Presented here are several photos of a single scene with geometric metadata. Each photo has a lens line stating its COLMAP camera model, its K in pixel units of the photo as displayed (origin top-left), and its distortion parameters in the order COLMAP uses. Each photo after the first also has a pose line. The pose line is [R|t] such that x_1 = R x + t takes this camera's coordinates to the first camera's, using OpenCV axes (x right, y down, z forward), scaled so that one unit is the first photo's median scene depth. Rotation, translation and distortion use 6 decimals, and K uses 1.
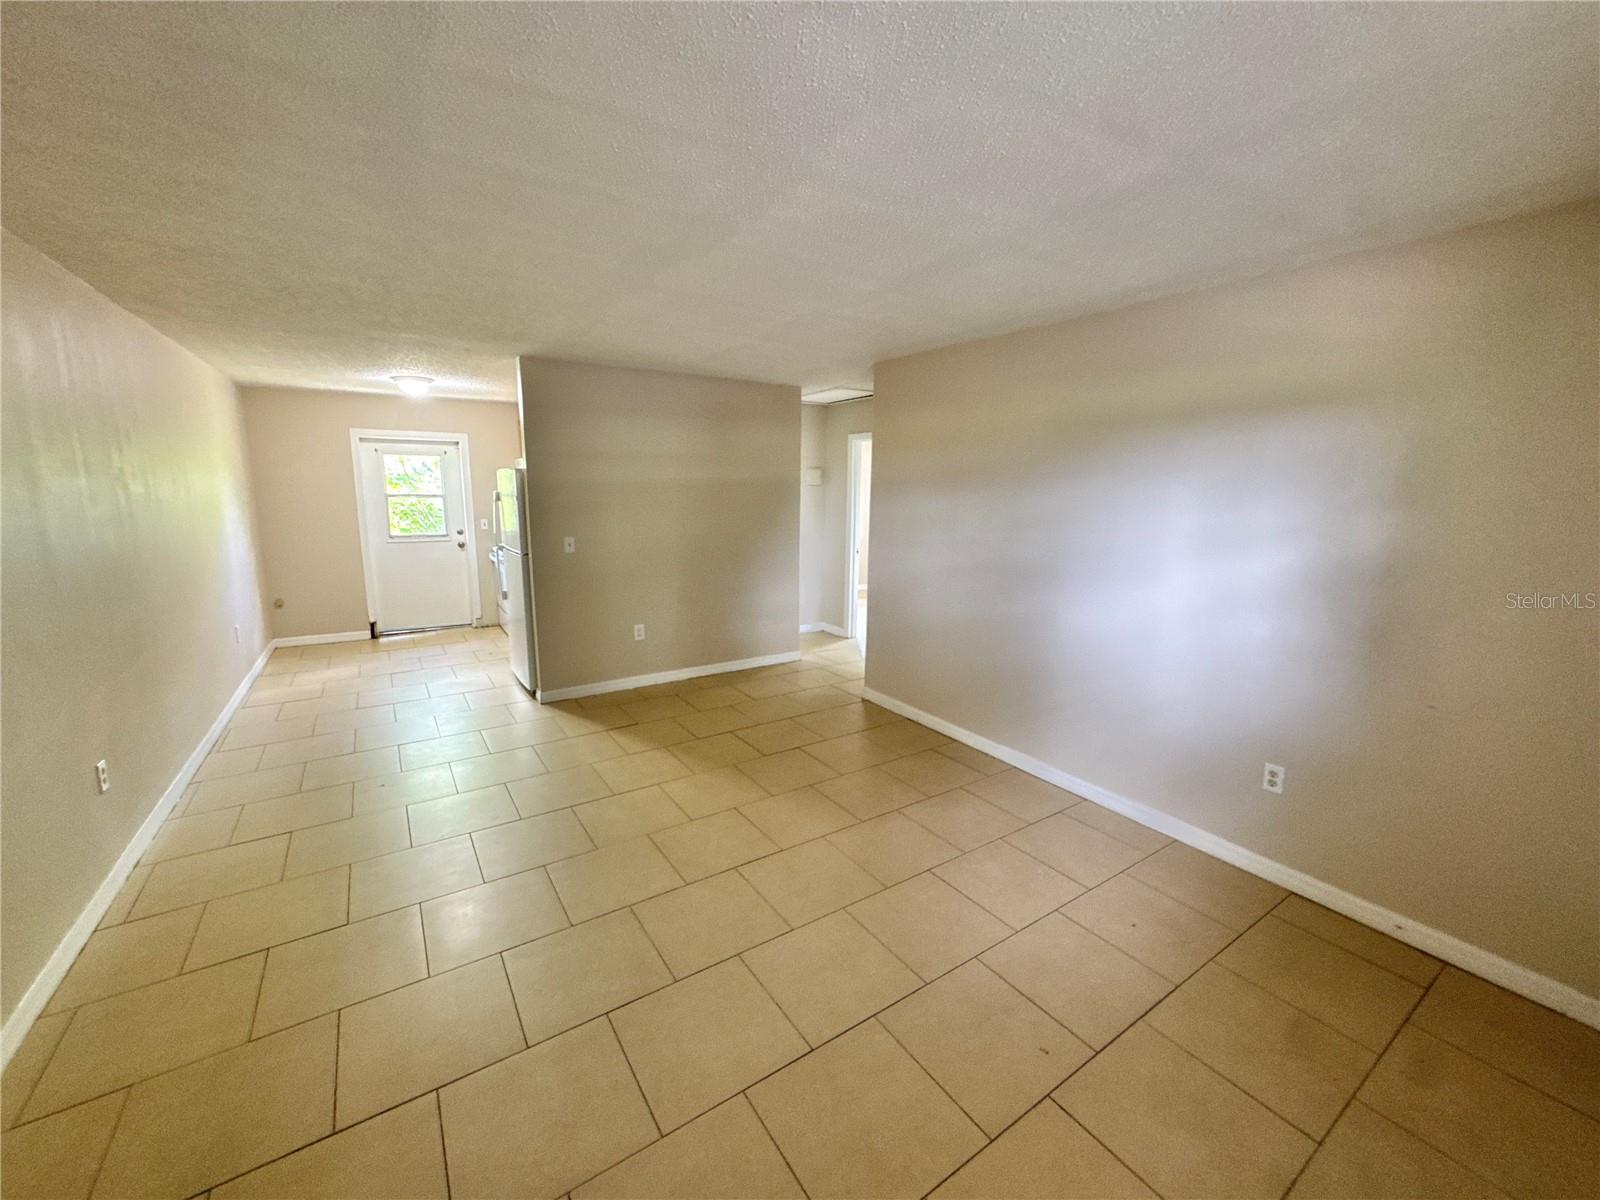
lens RADIAL K [[640.2, 0, 796.4], [0, 640.2, 597.4], [0, 0, 1]] dist [0.017885, 0.000100]
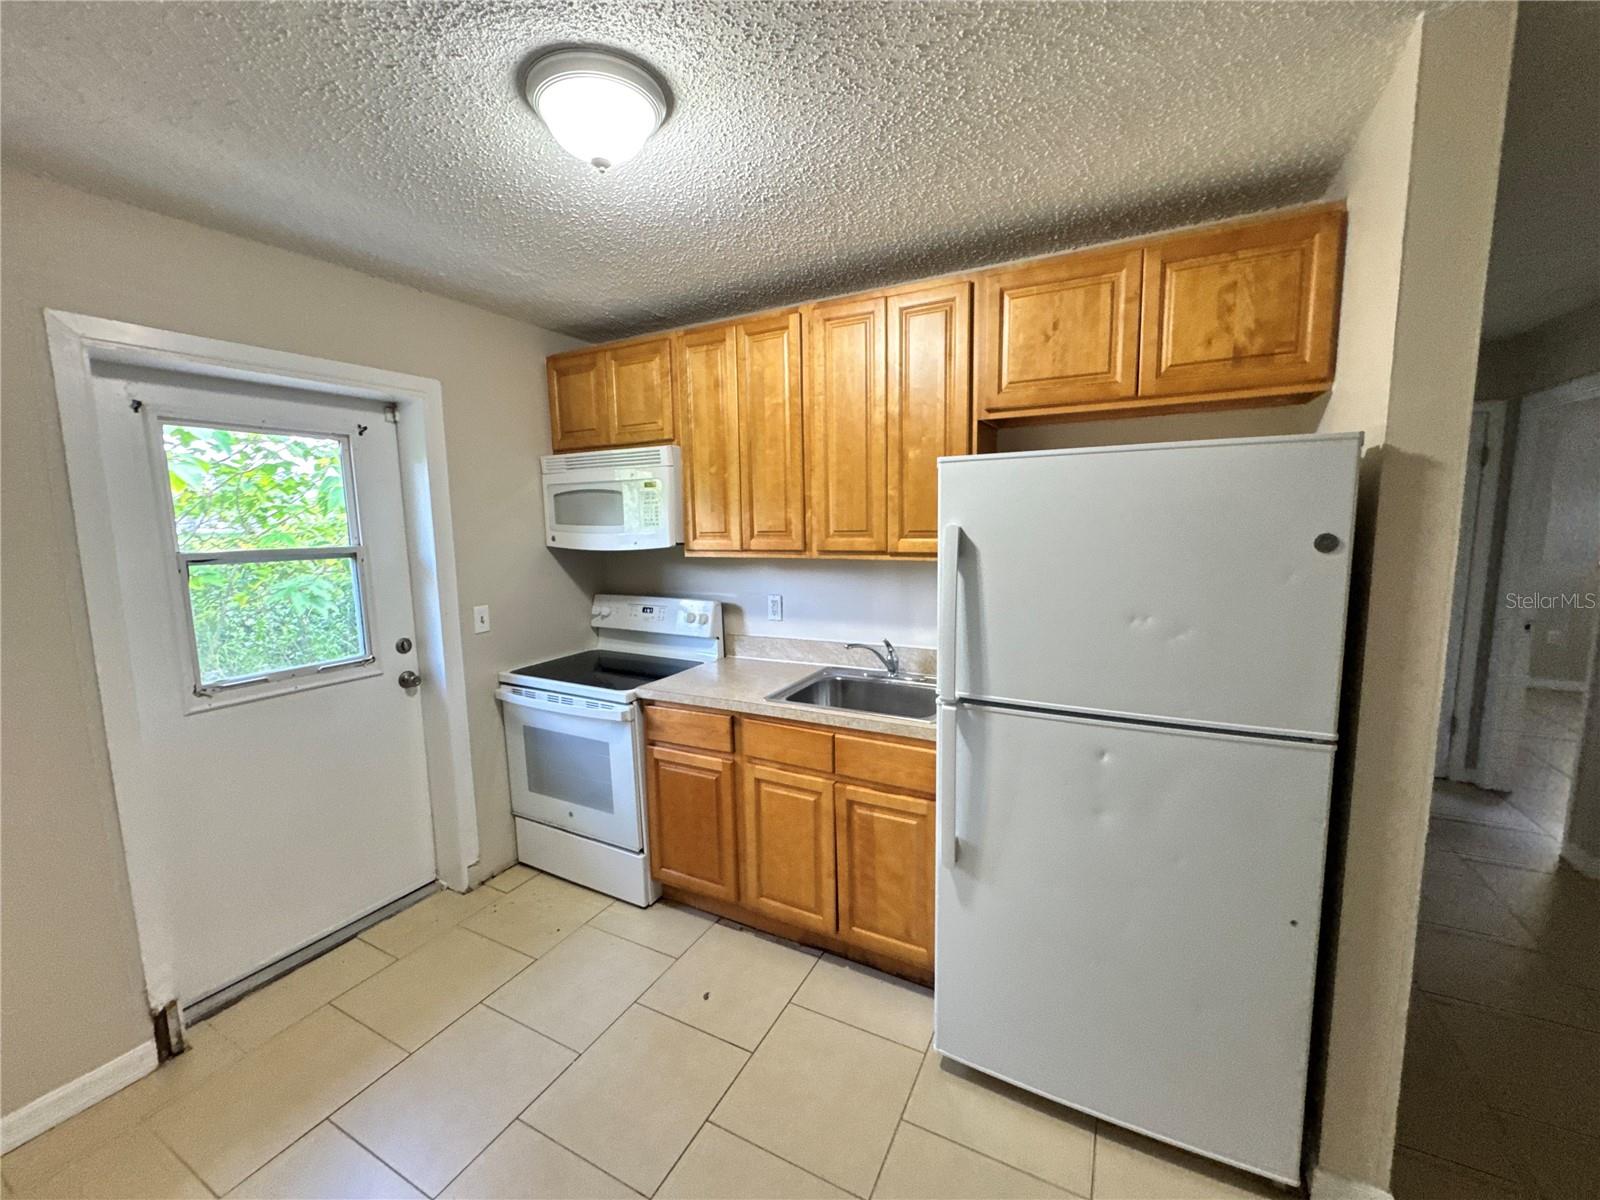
lens RADIAL K [[640.2, 0, 799.0], [0, 640.2, 601.9], [0, 0, 1]] dist [0.017885, 0.000100]
pose [[0.882161, -0.082918, 0.463591, -0.516028], [0.099360, 0.994990, -0.011105, -0.104927], [-0.460347, 0.055859, 0.885980, 0.590172]]
